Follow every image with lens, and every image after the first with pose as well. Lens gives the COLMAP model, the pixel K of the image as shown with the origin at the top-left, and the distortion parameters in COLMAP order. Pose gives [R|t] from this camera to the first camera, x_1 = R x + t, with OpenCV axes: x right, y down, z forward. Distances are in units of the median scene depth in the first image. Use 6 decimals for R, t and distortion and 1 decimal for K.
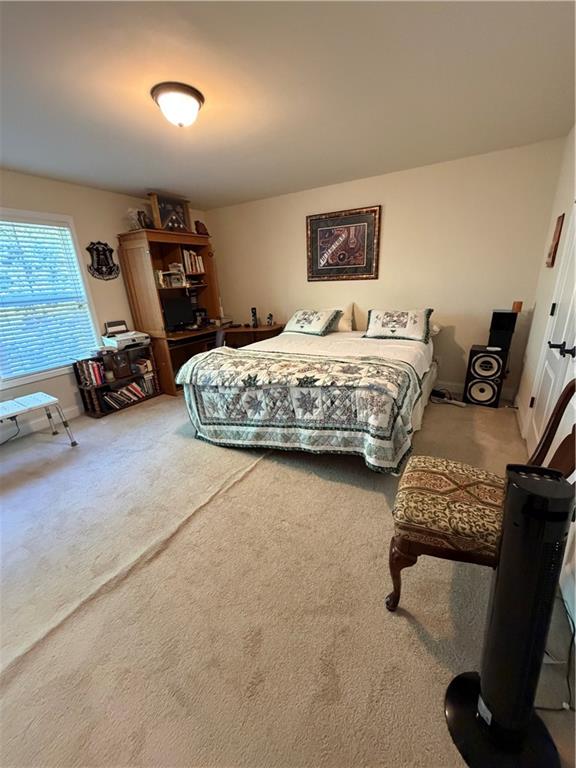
lens RADIAL K [[306.0, 0, 287.8], [0, 306.0, 382.8], [0, 0, 1]] dist [-0.001234, 0.000843]
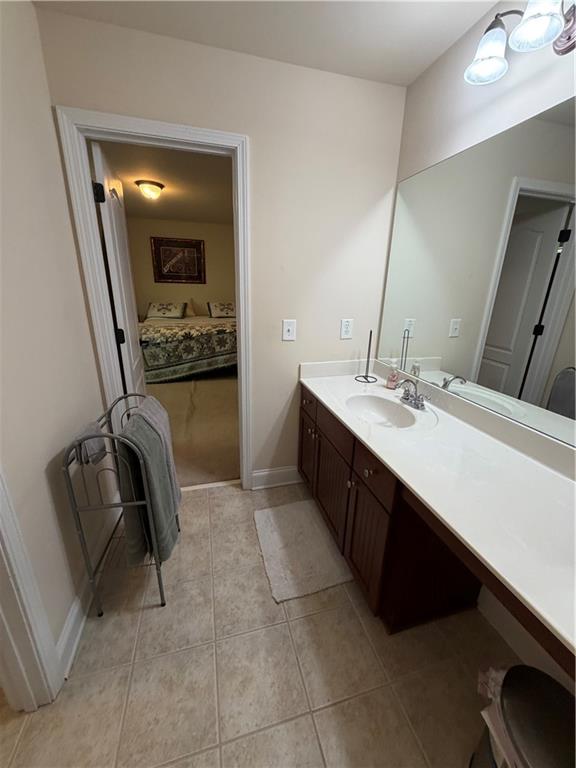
lens RADIAL K [[306.0, 0, 288.4], [0, 306.0, 384.0], [0, 0, 1]] dist [-0.001234, 0.000843]
pose [[0.693782, -0.166293, 0.700723, -0.961789], [0.177526, 0.982442, 0.057381, 0.261743], [-0.697962, 0.084587, 0.711122, -0.652331]]
